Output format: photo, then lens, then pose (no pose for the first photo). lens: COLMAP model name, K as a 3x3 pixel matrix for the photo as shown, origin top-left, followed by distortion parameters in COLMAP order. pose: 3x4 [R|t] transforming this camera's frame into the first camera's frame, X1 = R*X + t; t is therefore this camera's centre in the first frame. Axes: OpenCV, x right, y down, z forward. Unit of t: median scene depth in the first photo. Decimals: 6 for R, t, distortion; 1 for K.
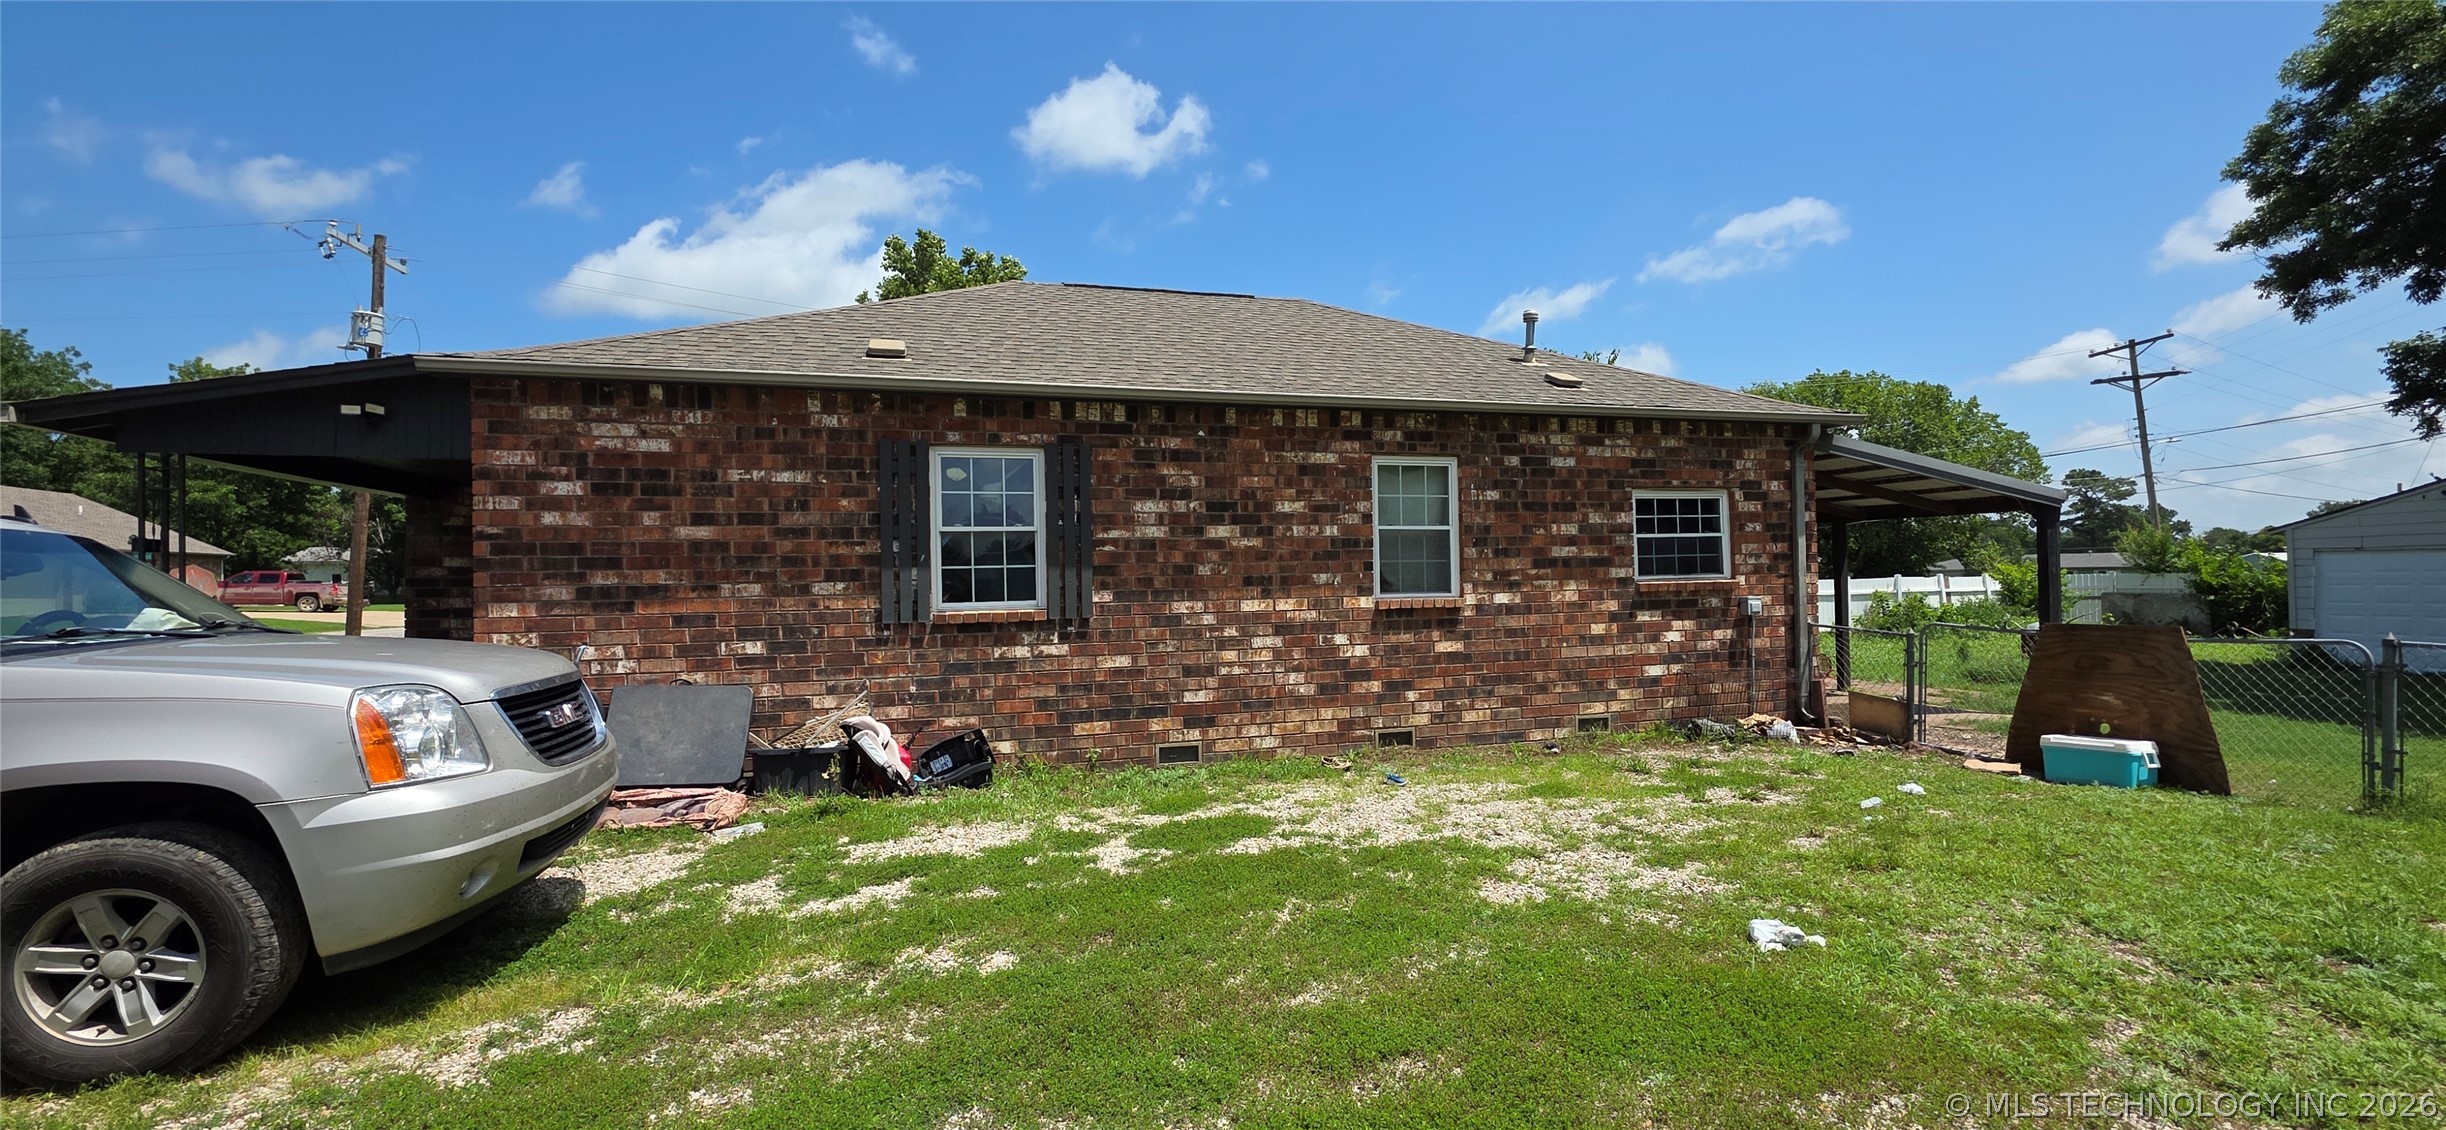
lens RADIAL K [[965.6, 0, 1211.1], [0, 965.6, 571.3], [0, 0, 1]] dist [0.008972, -0.005147]
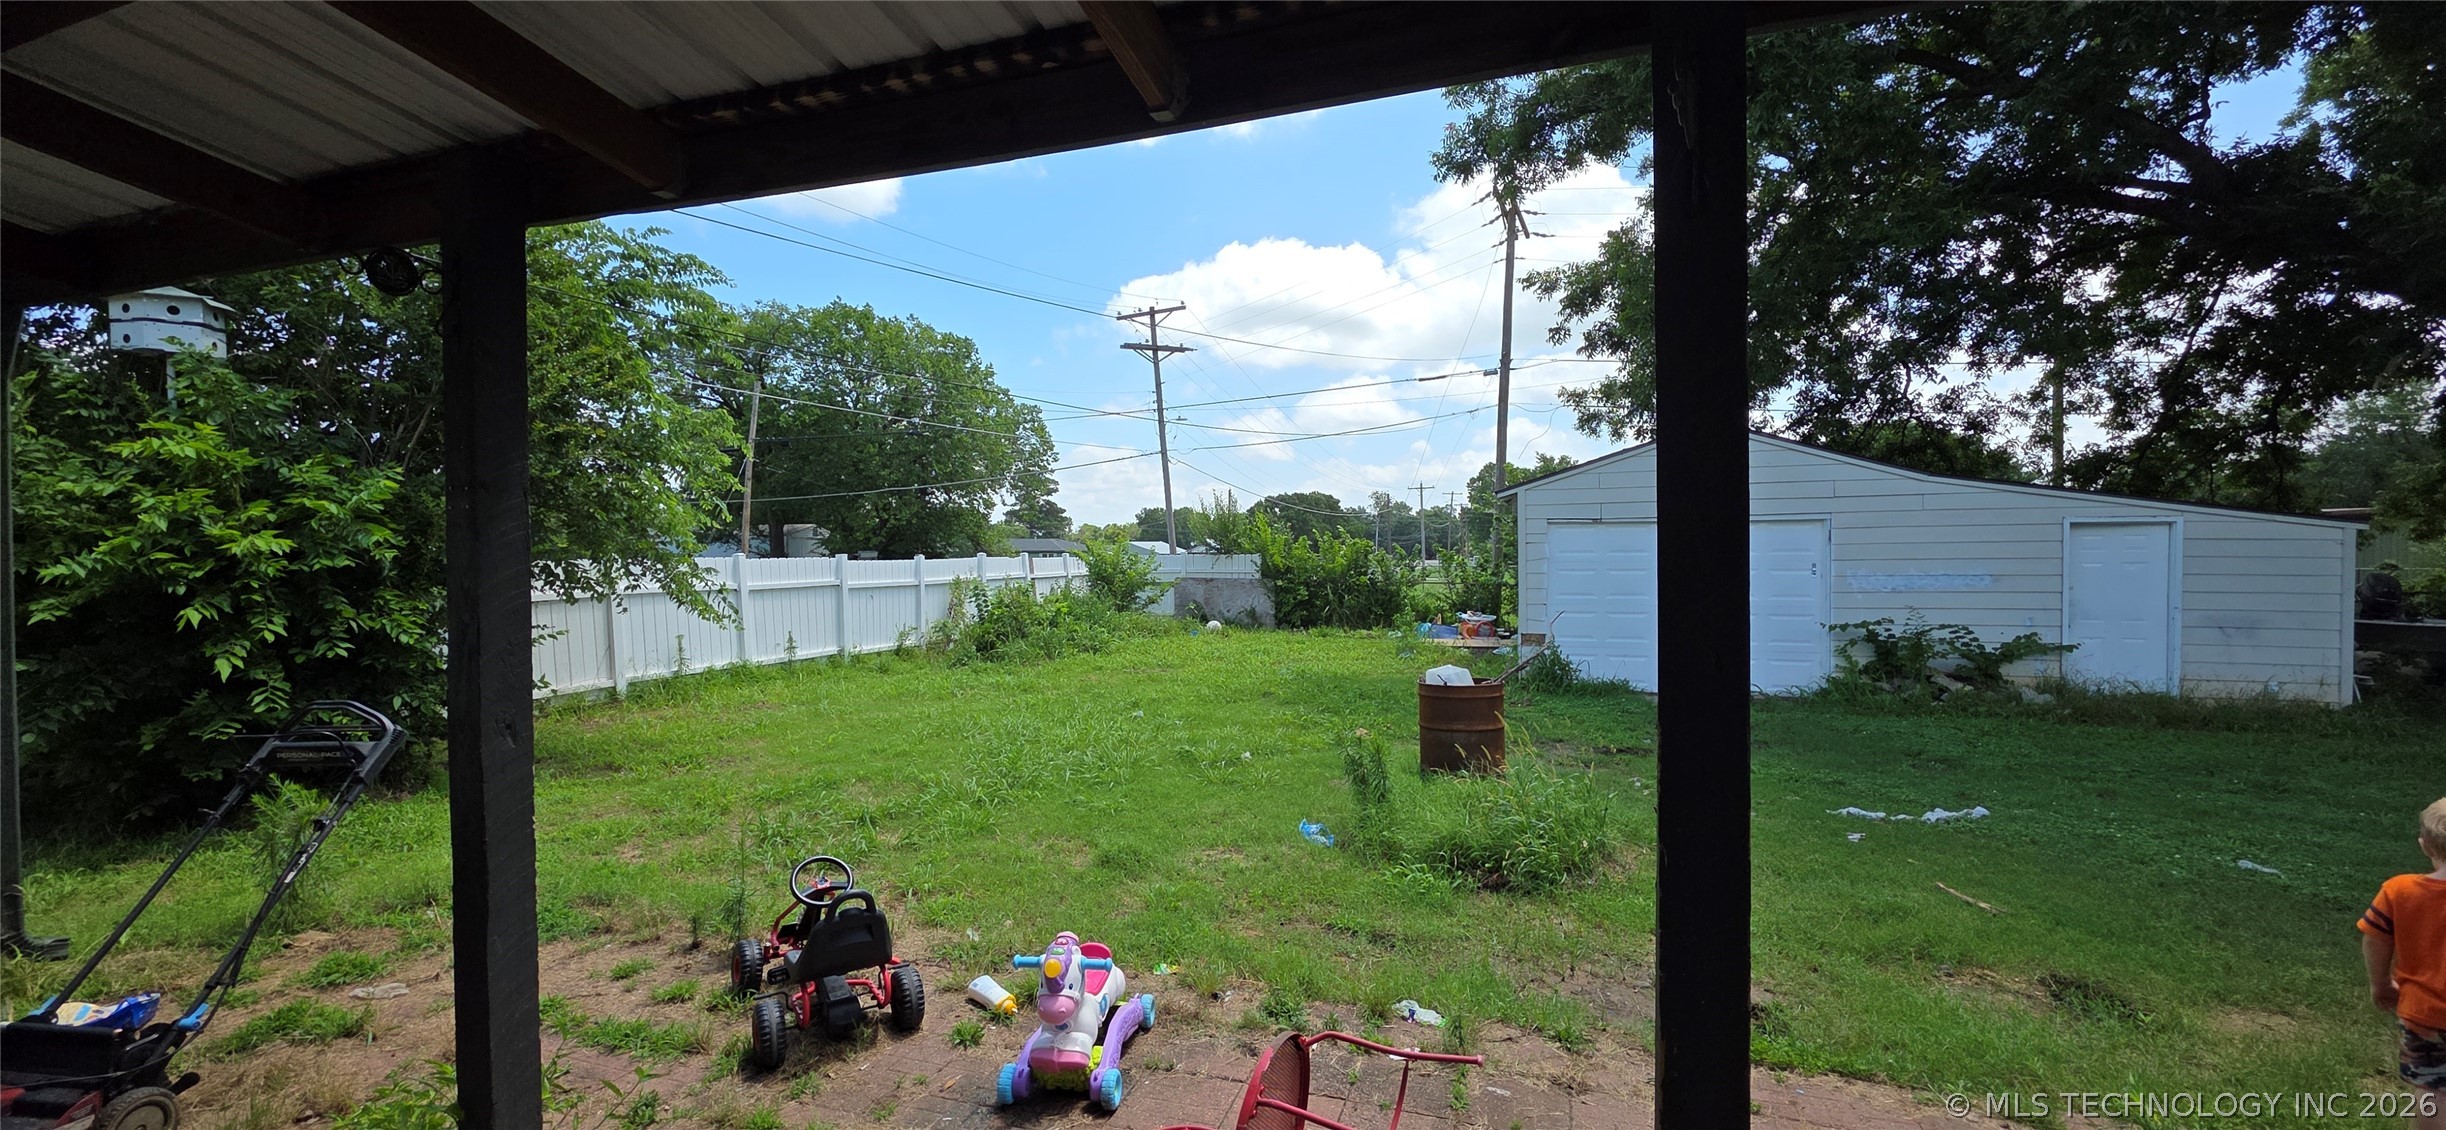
lens RADIAL K [[974.1, 0, 1222.0], [0, 974.1, 575.9], [0, 0, 1]] dist [-0.001065, -0.005399]
pose [[0.579273, -0.004669, 0.815120, 0.818297], [-0.017577, 0.999680, 0.018217, 0.015022], [-0.814944, -0.024880, 0.579006, 1.475549]]
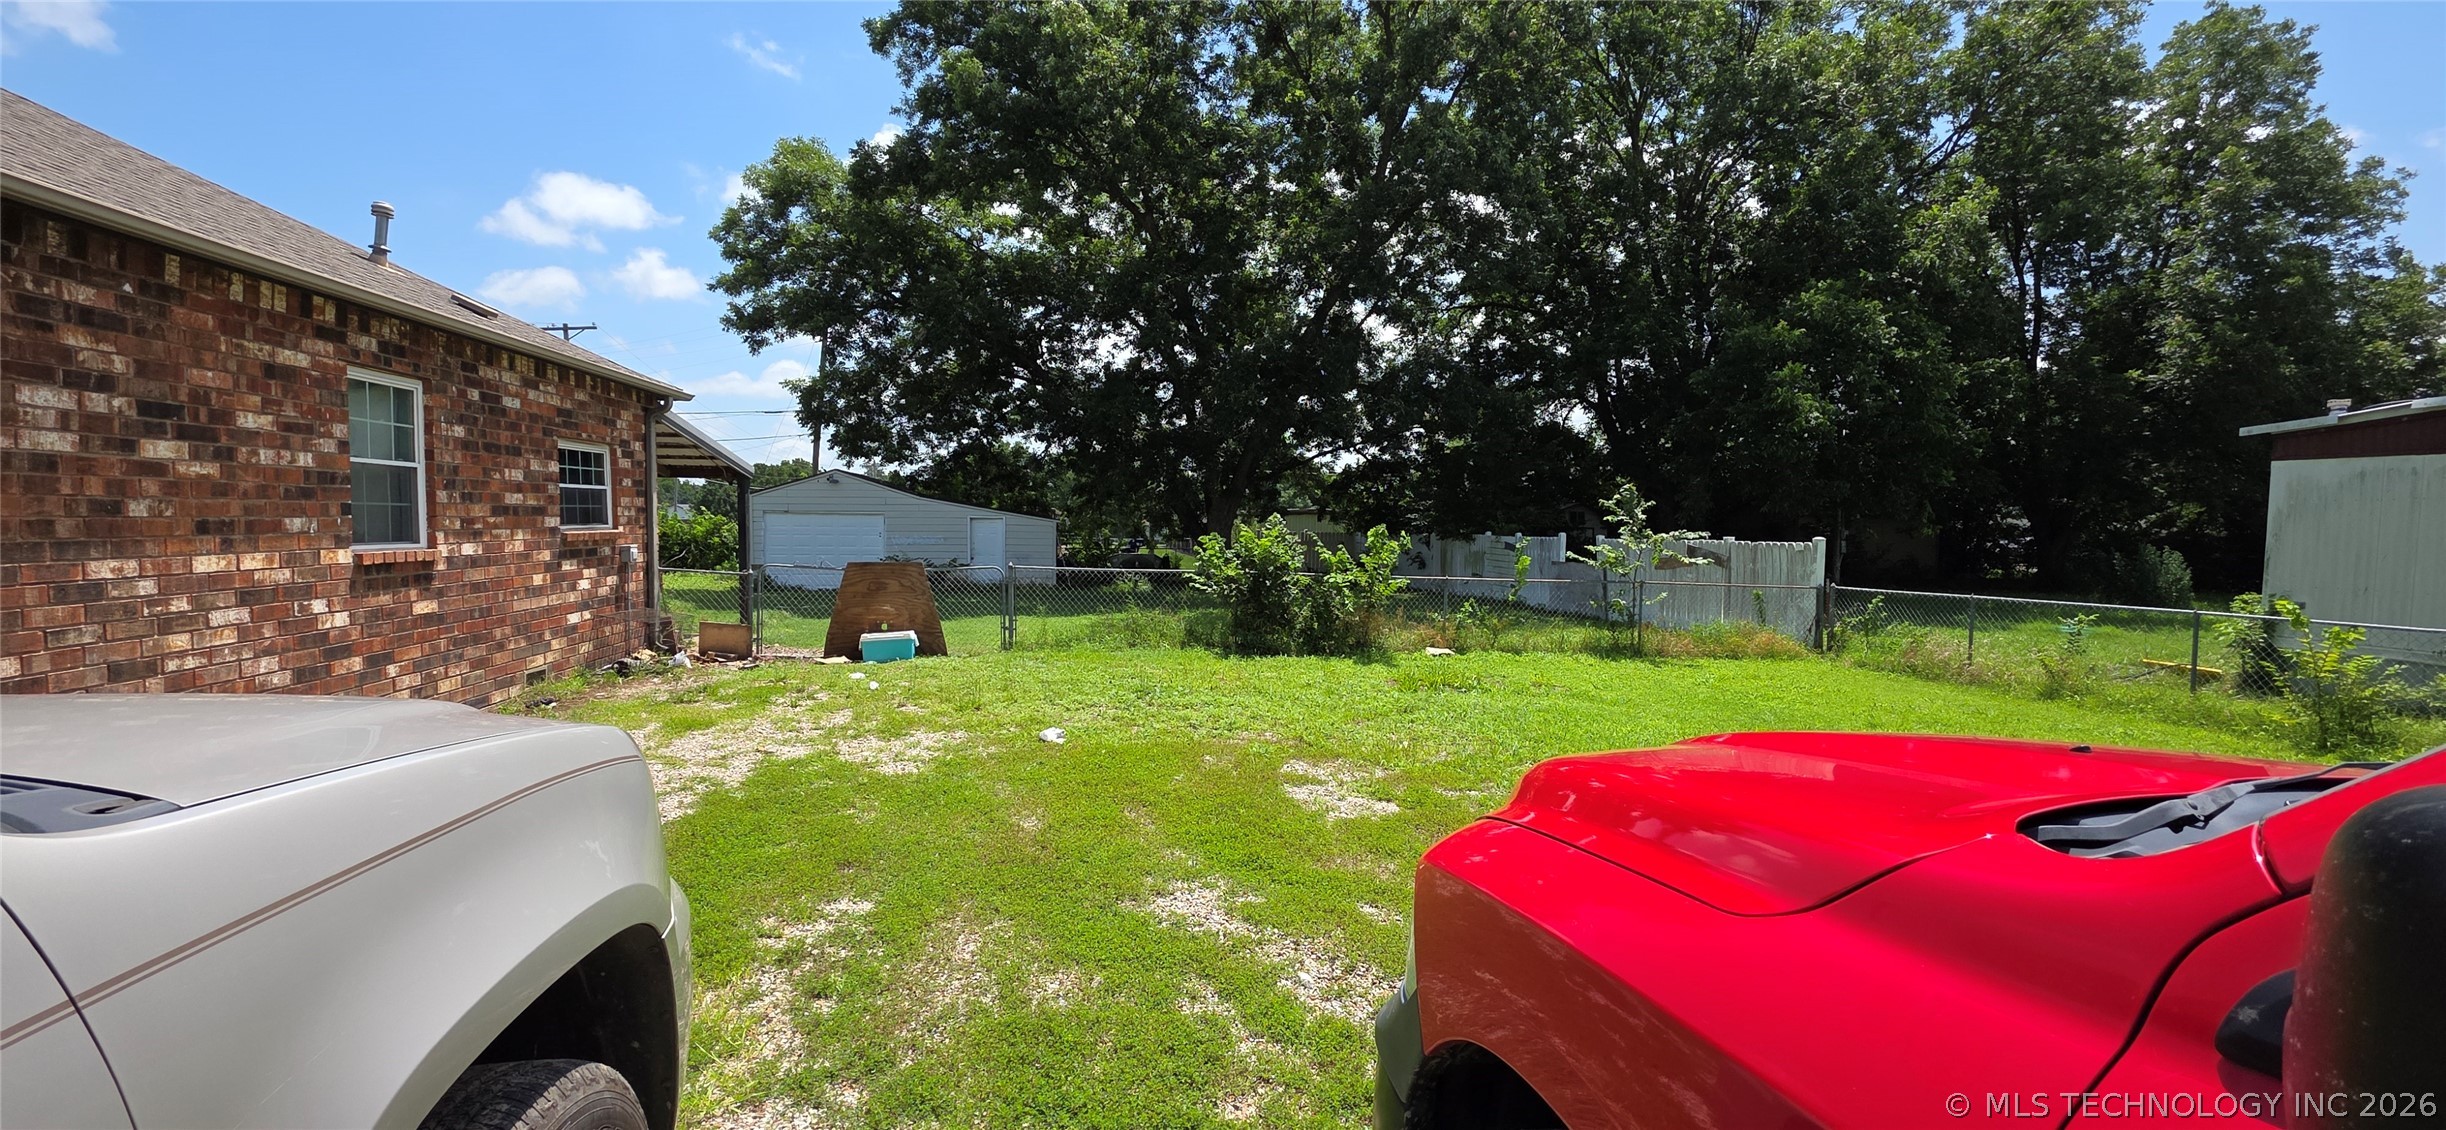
lens RADIAL K [[974.1, 0, 1222.0], [0, 974.1, 575.9], [0, 0, 1]] dist [-0.001065, -0.005399]
pose [[0.123343, -0.036936, 0.991676, -0.508453], [-0.023988, 0.998904, 0.040189, -0.000041], [-0.992074, -0.028746, 0.122322, 0.208795]]
